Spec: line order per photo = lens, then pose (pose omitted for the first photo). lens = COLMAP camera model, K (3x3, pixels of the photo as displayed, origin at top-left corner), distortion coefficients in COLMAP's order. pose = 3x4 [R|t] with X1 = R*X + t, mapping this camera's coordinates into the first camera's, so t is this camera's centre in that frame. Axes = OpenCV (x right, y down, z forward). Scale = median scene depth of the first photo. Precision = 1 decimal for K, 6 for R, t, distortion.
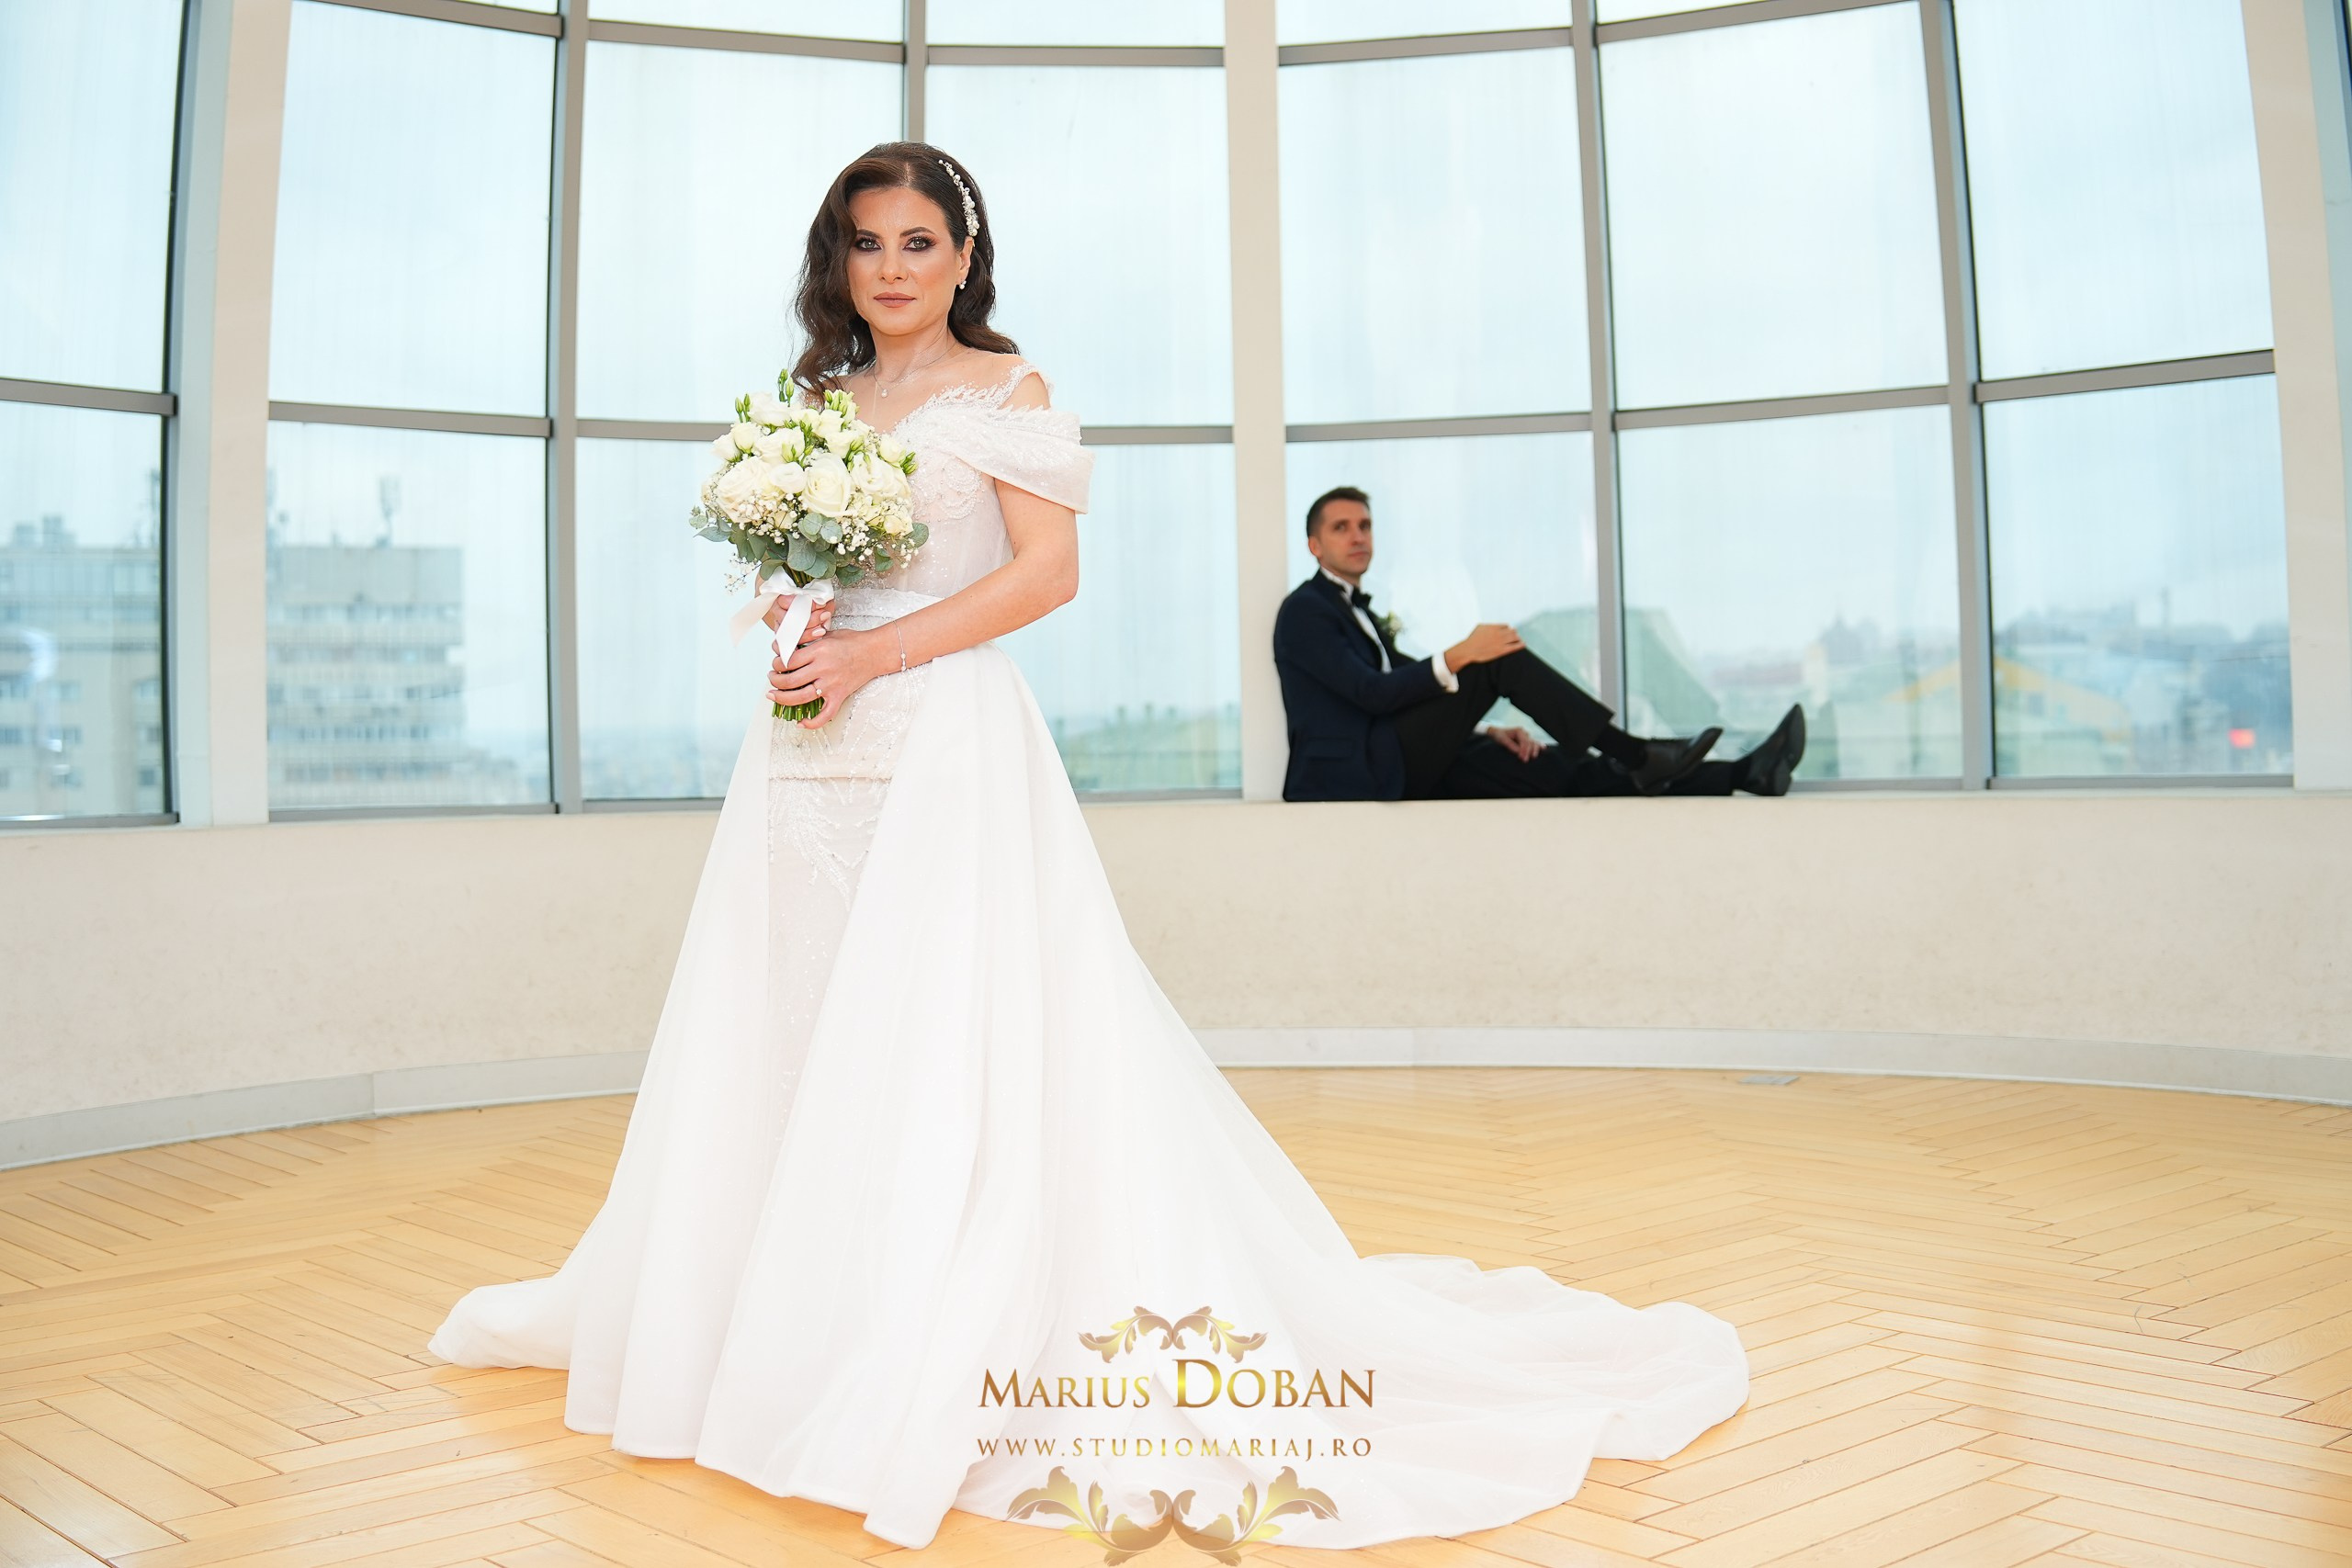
lens RADIAL K [[2541.4, 0, 1182.4], [0, 2541.4, 767.1], [0, 0, 1]] dist [0.012700, 0.000000]
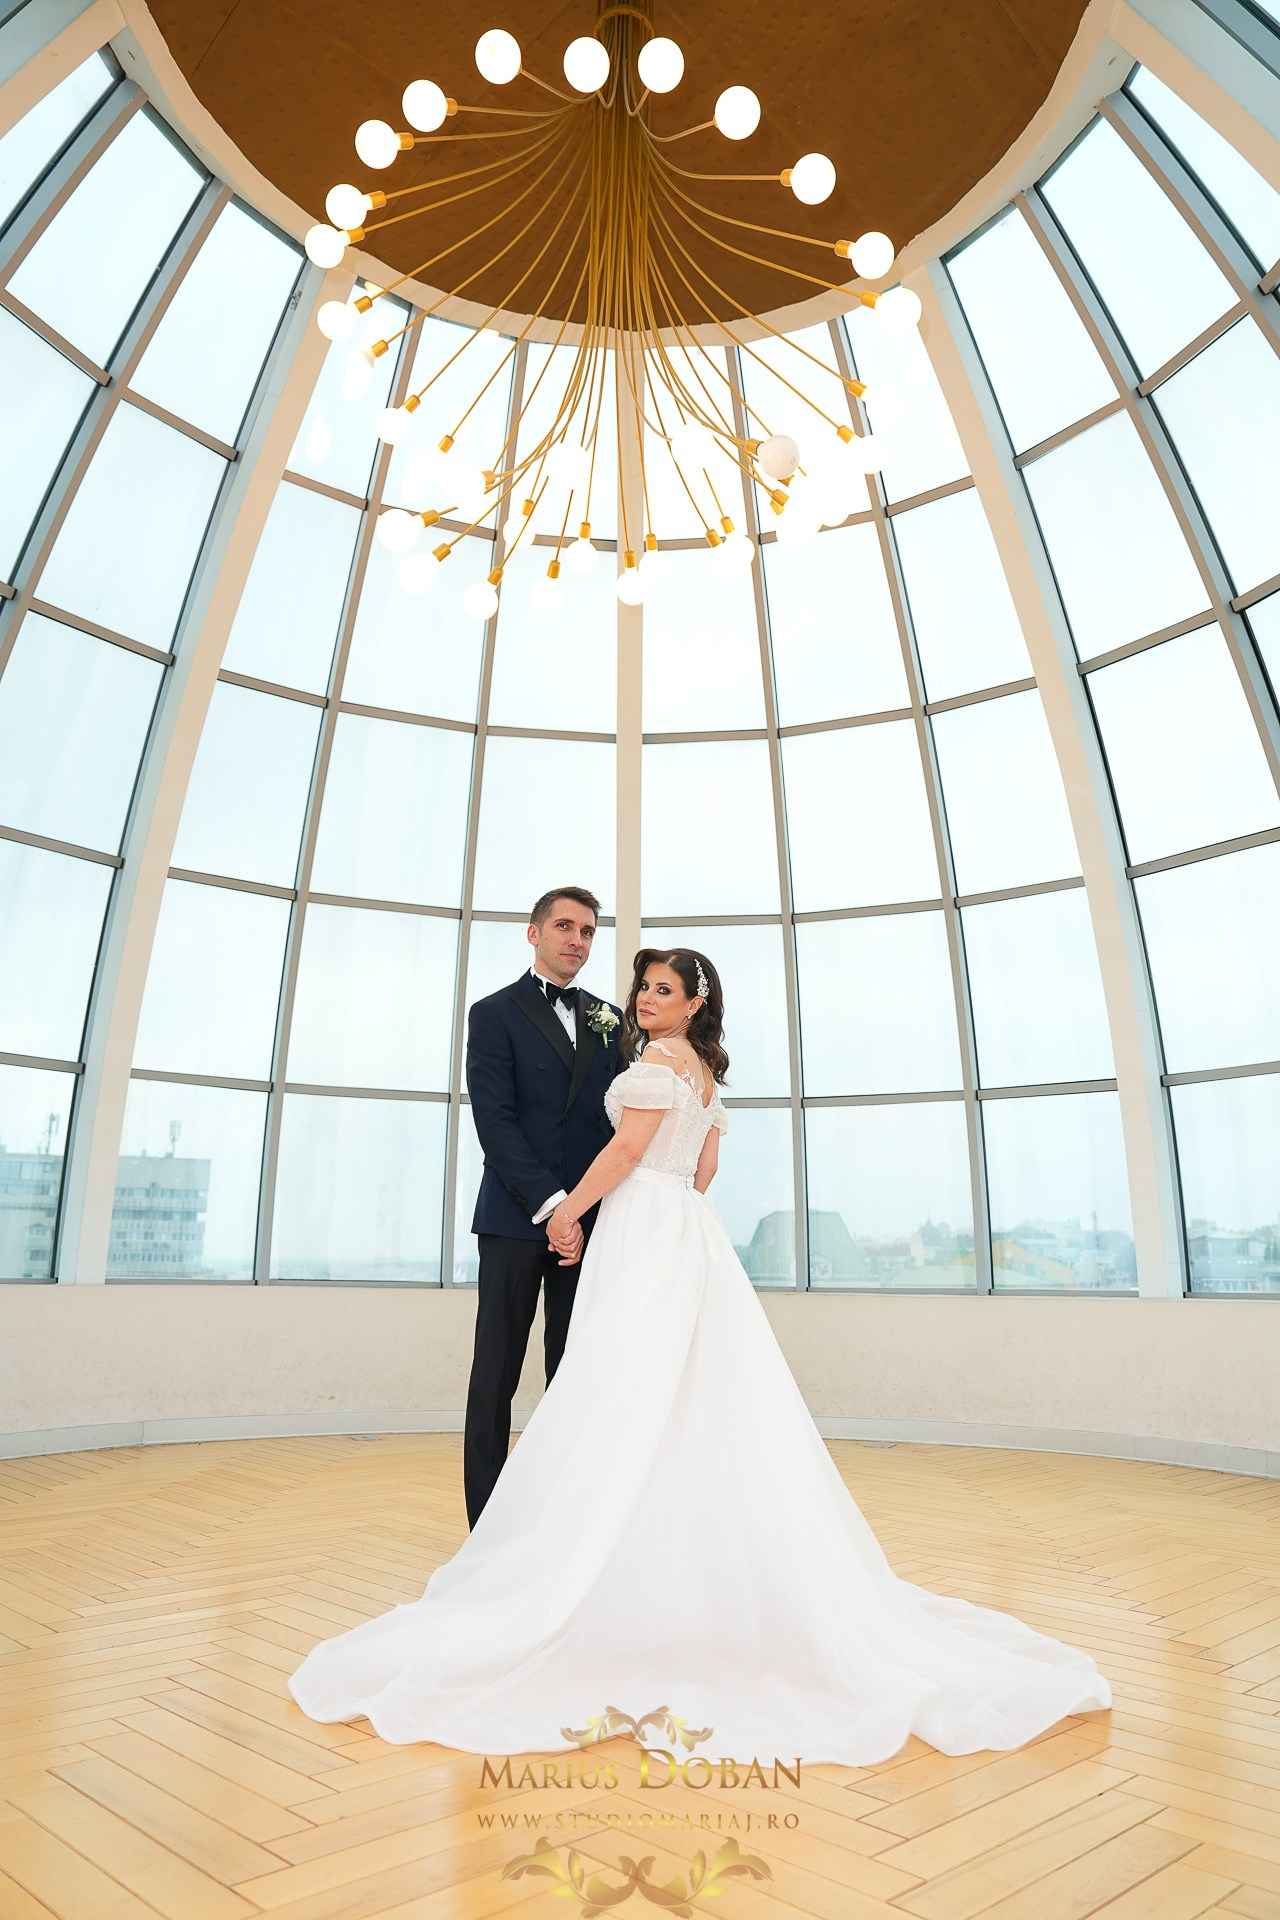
lens RADIAL K [[1317.6, 0, 648.8], [0, 1317.6, 972.5], [0, 0, 1]] dist [0.004904, 0.007233]
pose [[0.998447, 0.040824, 0.037920, 0.003881], [-0.030658, 0.970805, -0.237904, 0.018010], [-0.046525, 0.236372, 0.970548, -0.041373]]
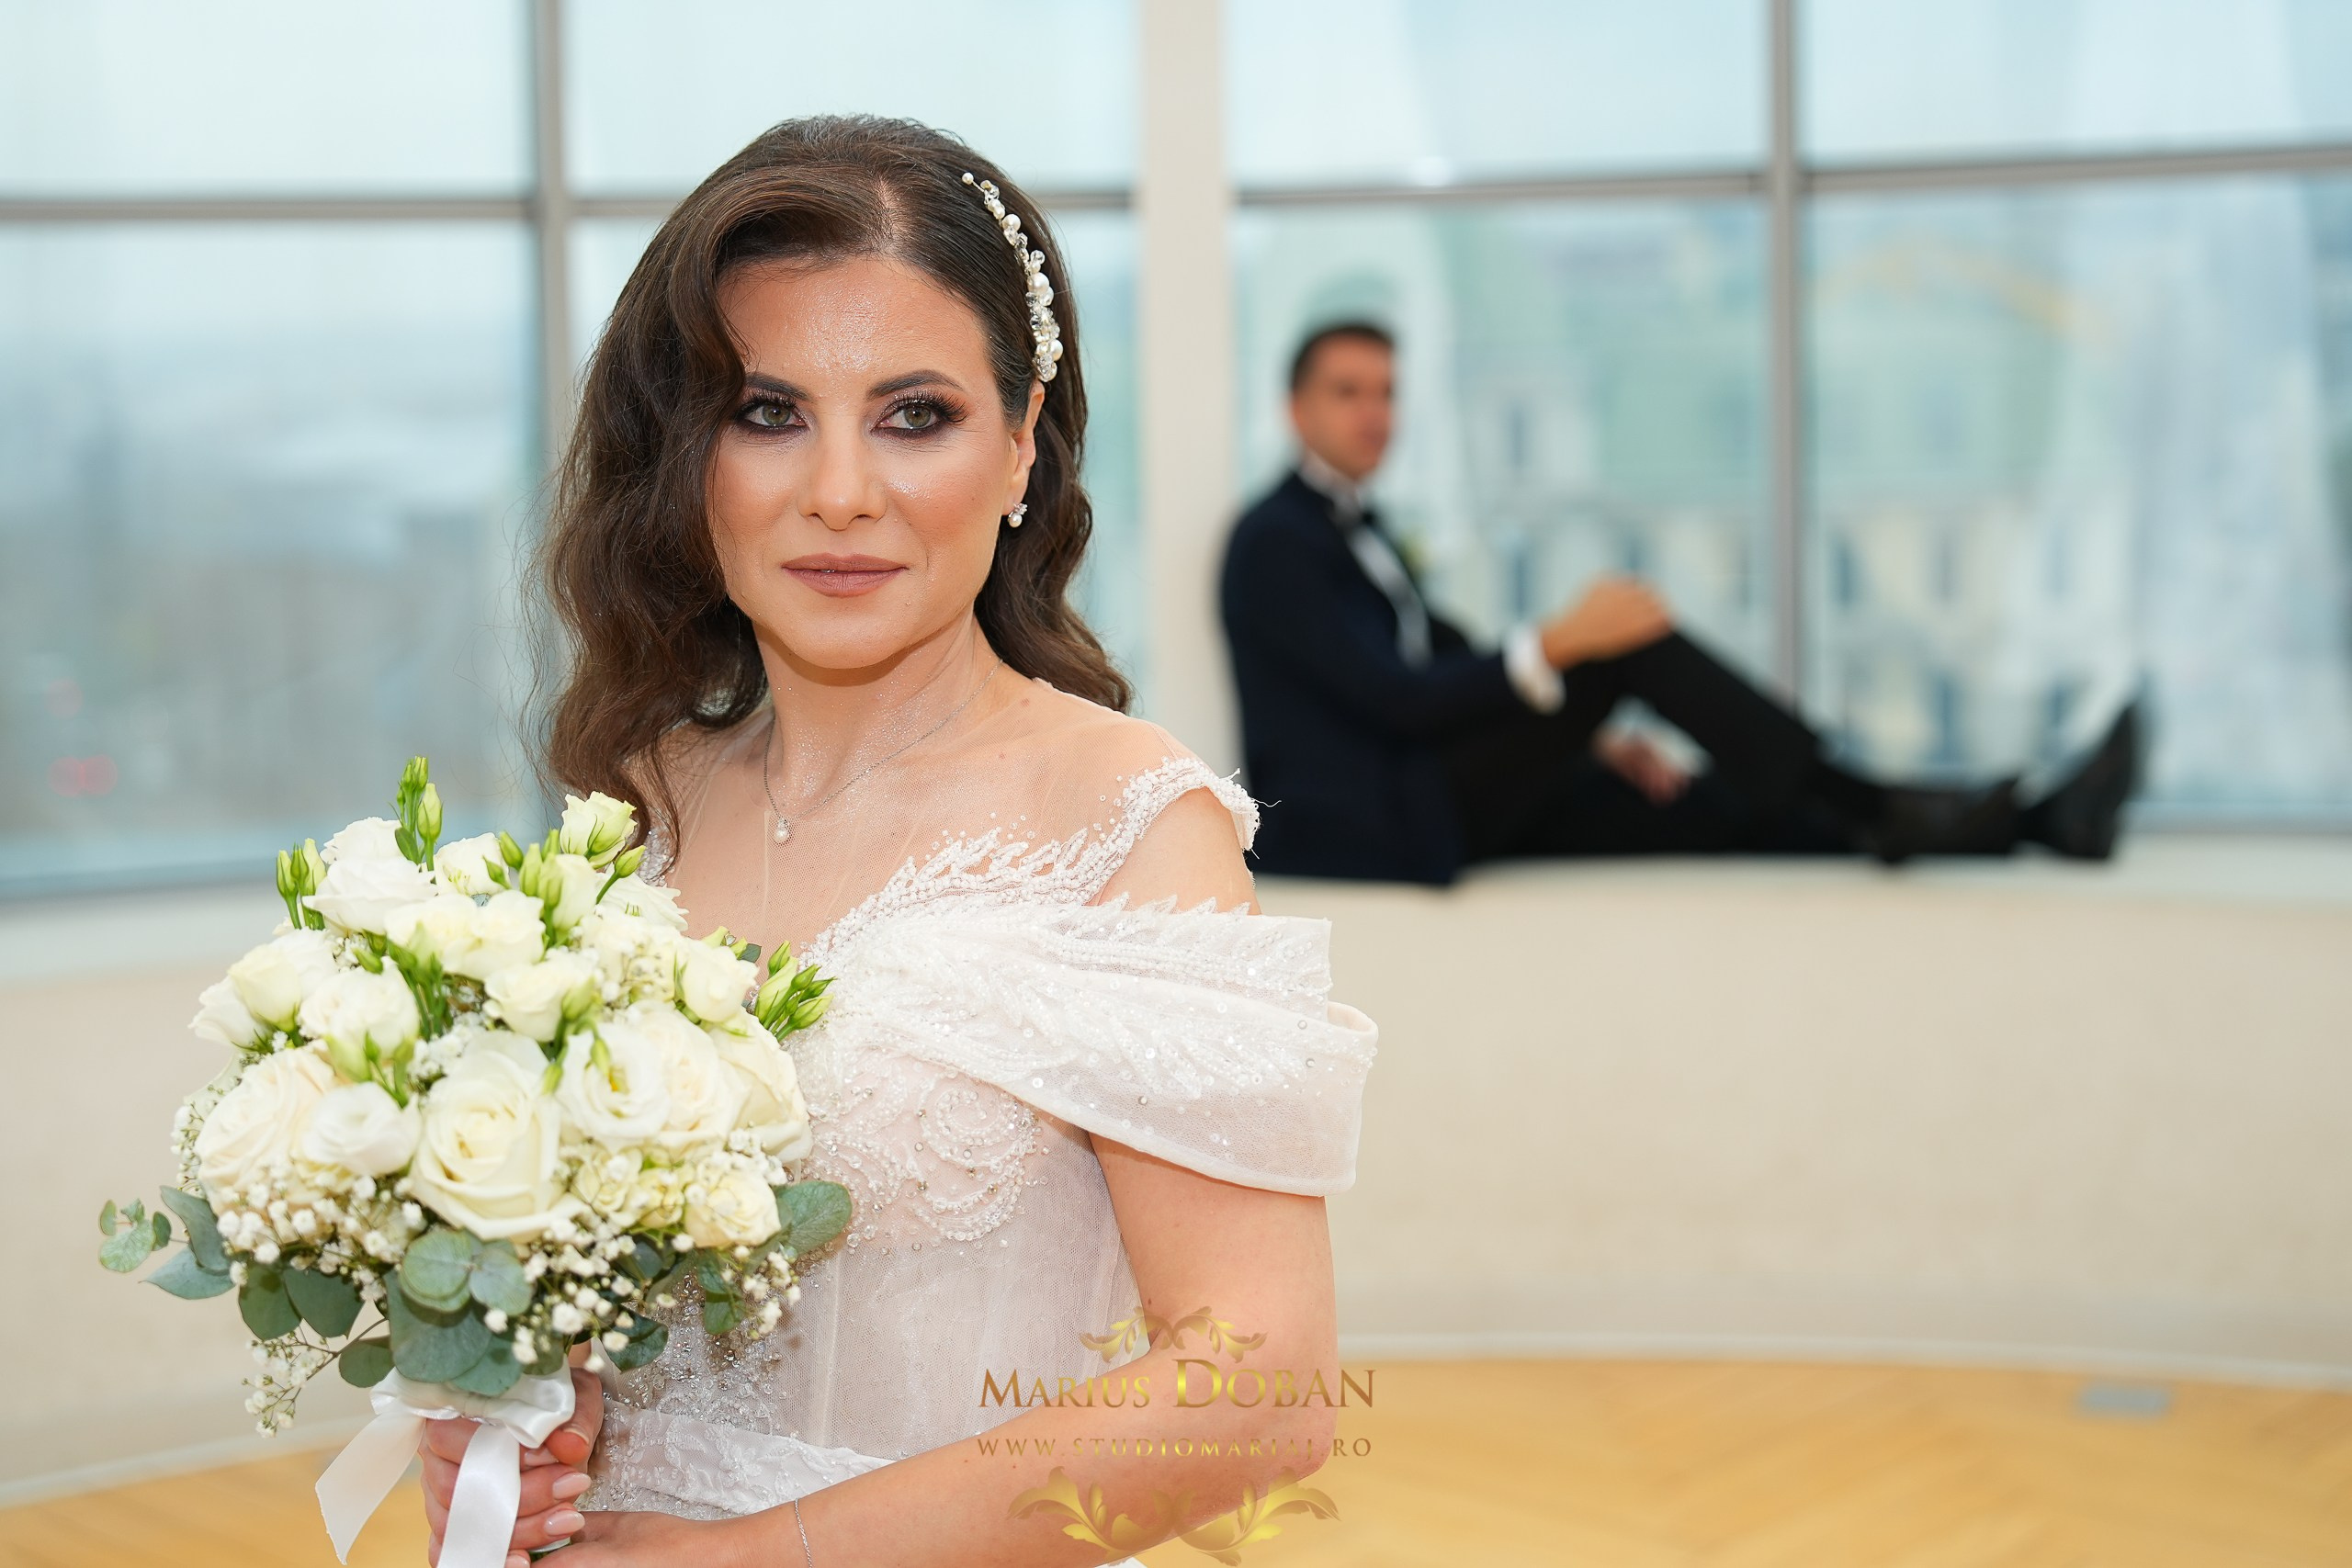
lens RADIAL K [[3468.3, 0, 1161.9], [0, 3468.3, 791.1], [0, 0, 1]] dist [0.177577, 0.000000]
pose [[0.994826, -0.014344, 0.100573, -0.058432], [0.002324, 0.992935, 0.118635, -0.104181], [-0.101564, -0.117787, 0.987831, 0.248394]]
